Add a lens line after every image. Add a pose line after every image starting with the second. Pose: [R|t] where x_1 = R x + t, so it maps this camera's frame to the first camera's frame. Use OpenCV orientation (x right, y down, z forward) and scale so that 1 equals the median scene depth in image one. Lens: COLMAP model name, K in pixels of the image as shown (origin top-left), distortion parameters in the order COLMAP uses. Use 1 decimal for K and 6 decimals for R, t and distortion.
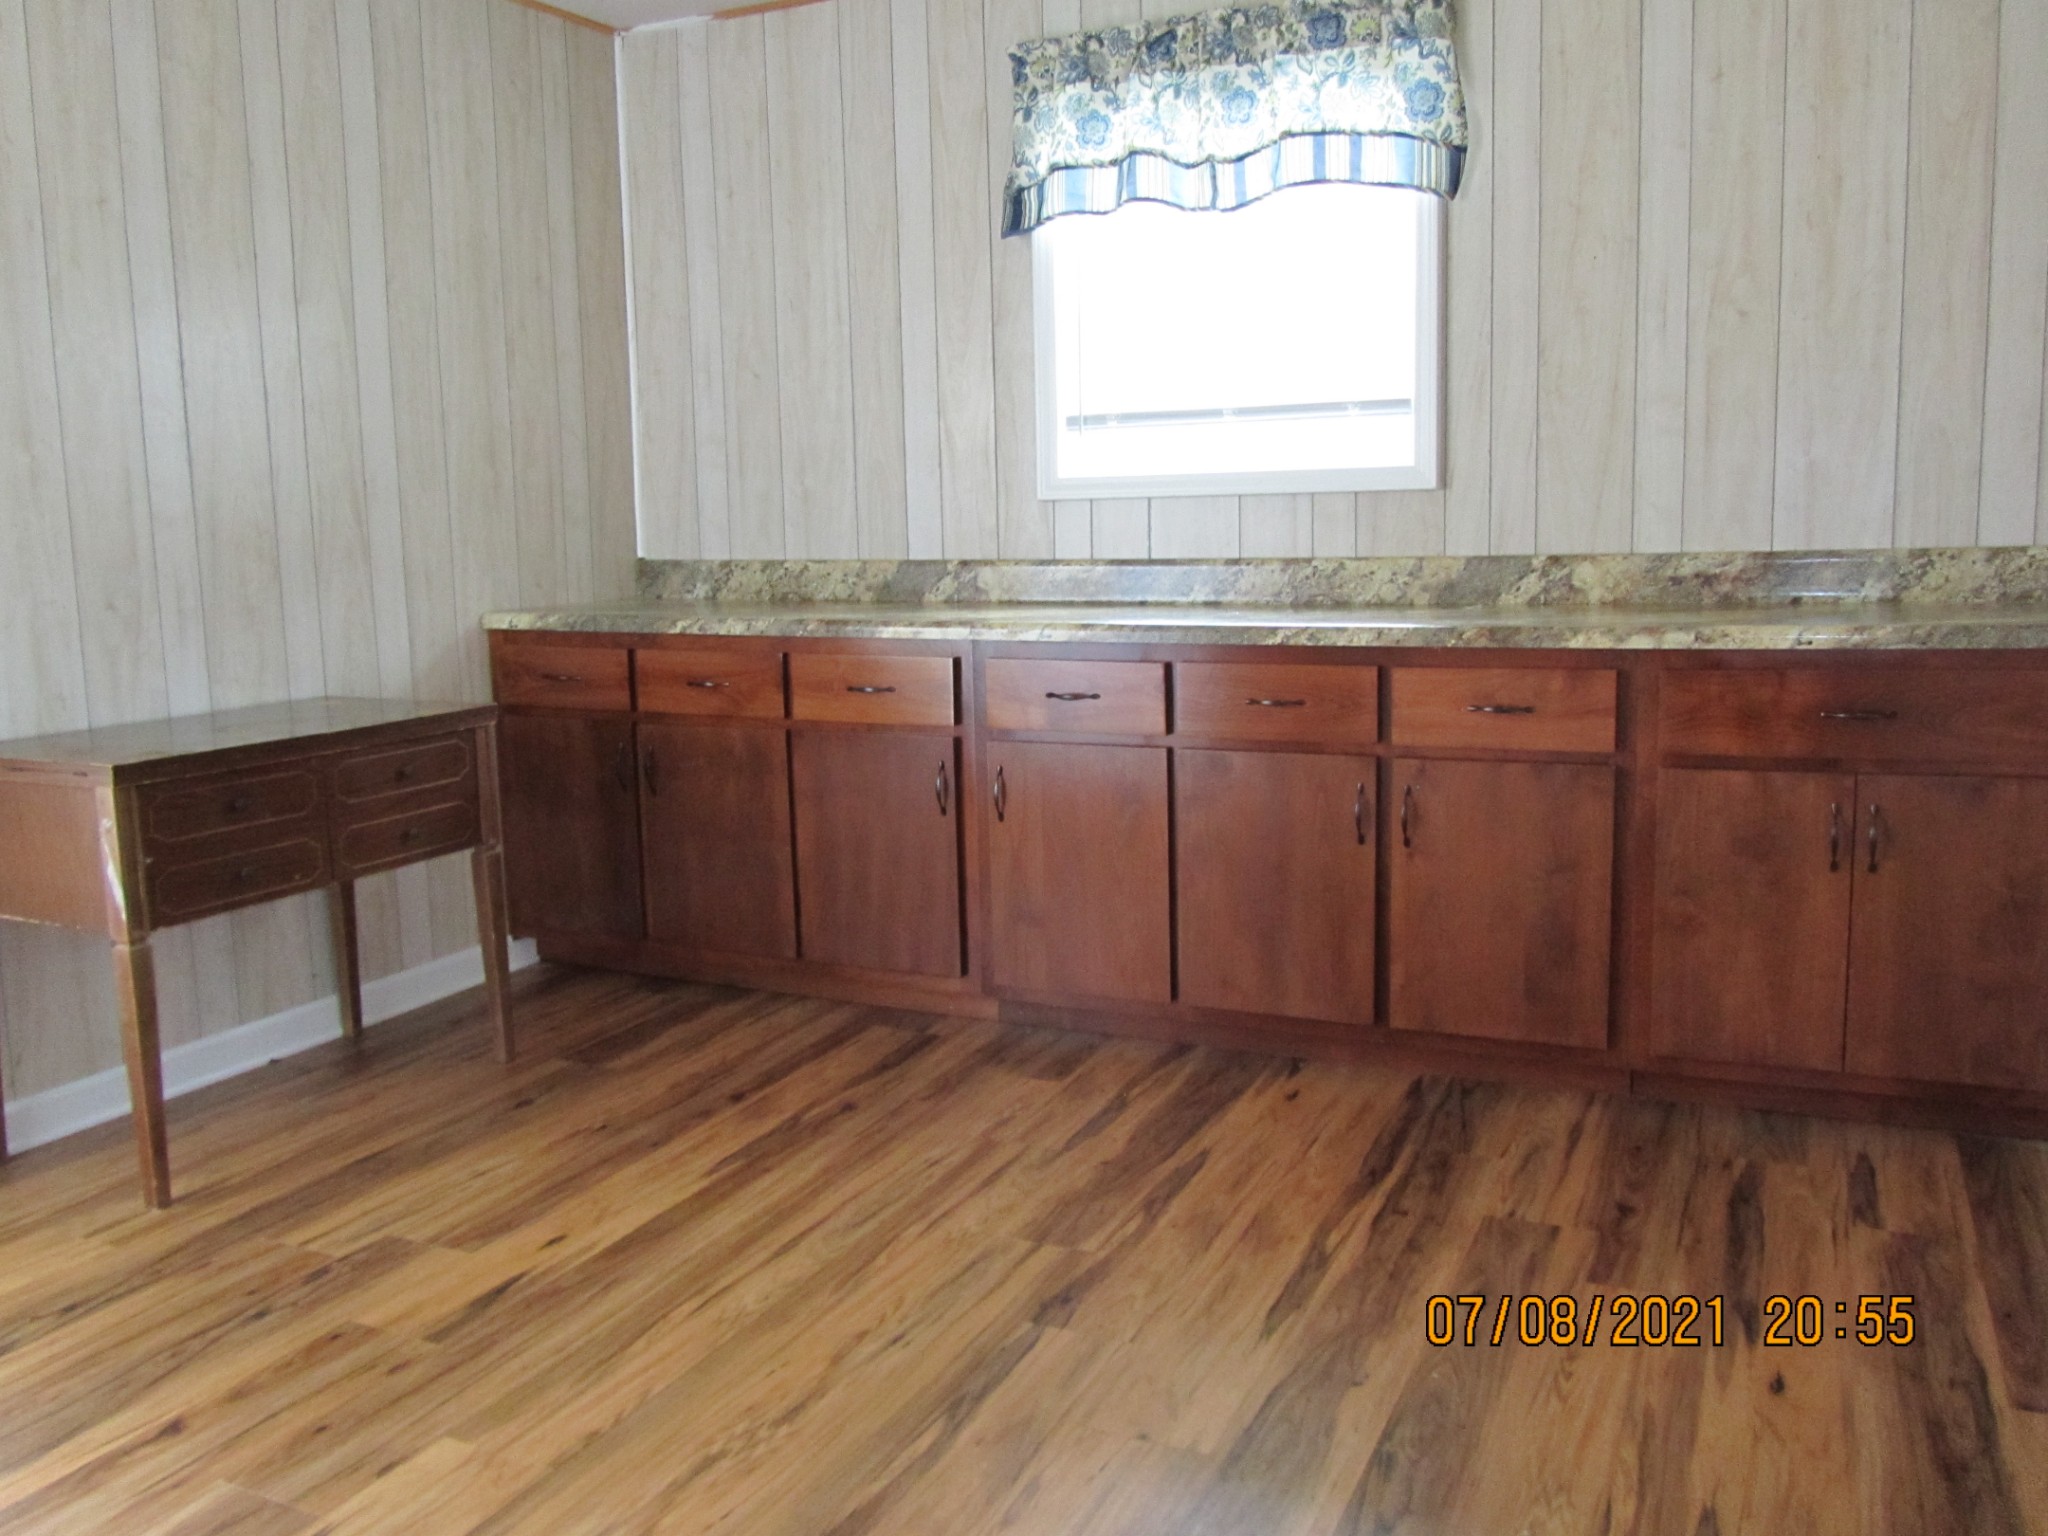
lens RADIAL K [[1687.1, 0, 1024.0], [0, 1687.1, 768.0], [0, 0, 1]] dist [-0.019301, -0.017221]
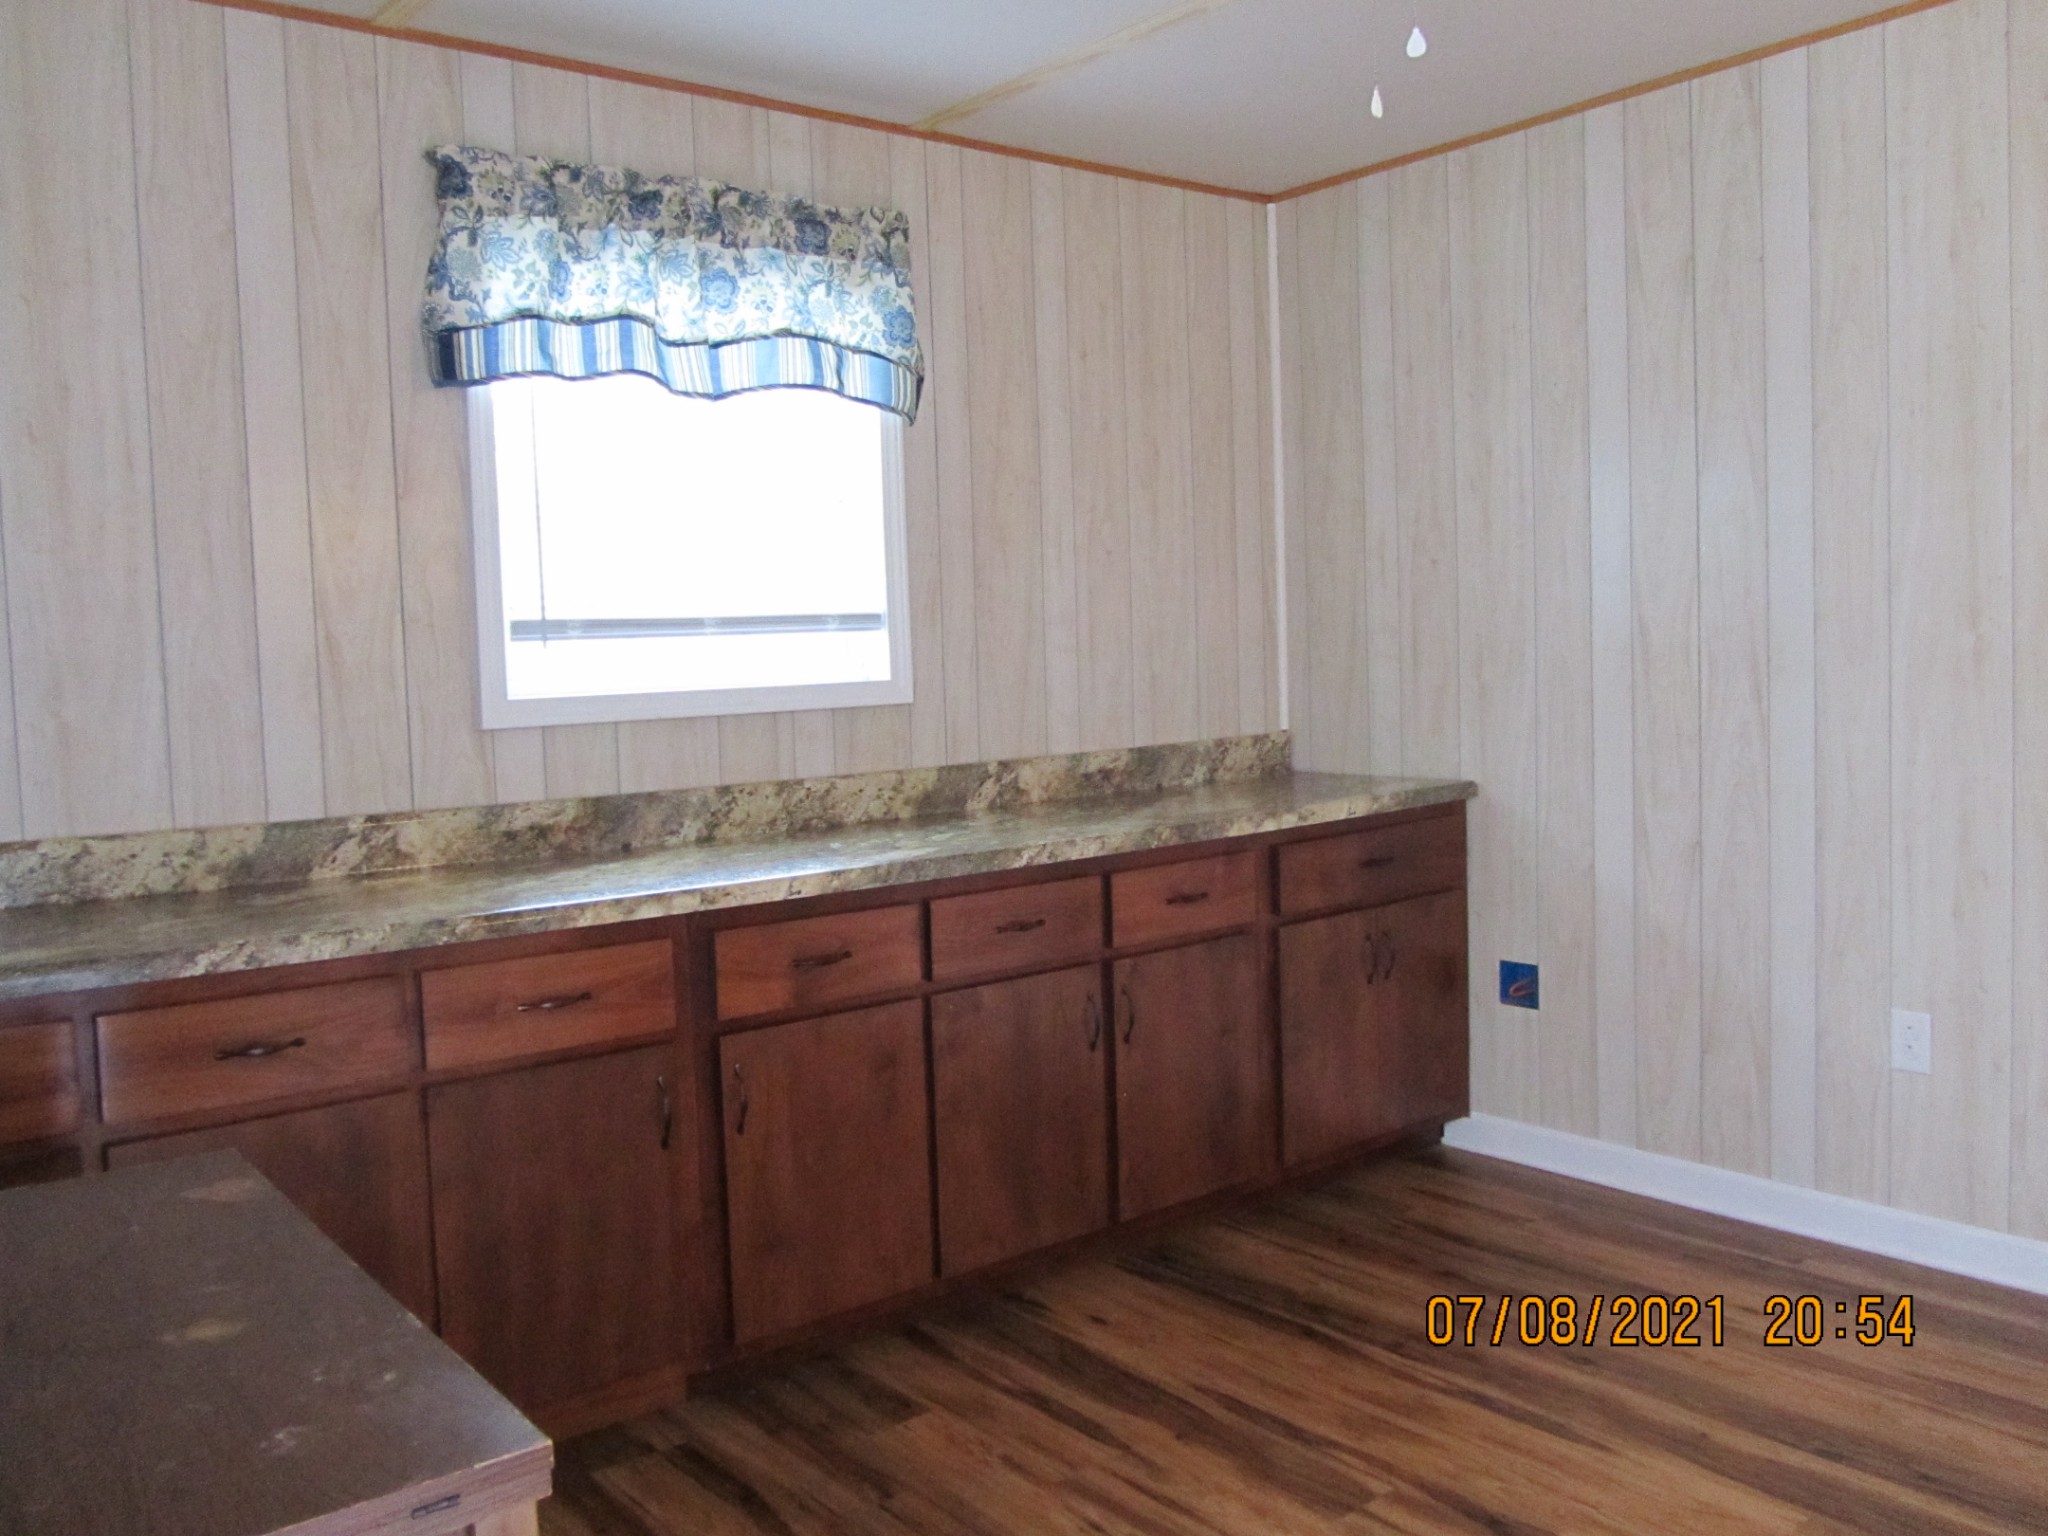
lens RADIAL K [[1713.1, 0, 1015.4], [0, 1713.1, 763.4], [0, 0, 1]] dist [-0.040483, 0.012775]
pose [[0.421115, -0.055517, 0.905307, -0.673003], [0.157595, 0.987422, -0.012755, -0.109136], [-0.893211, 0.148043, 0.424567, 0.524366]]
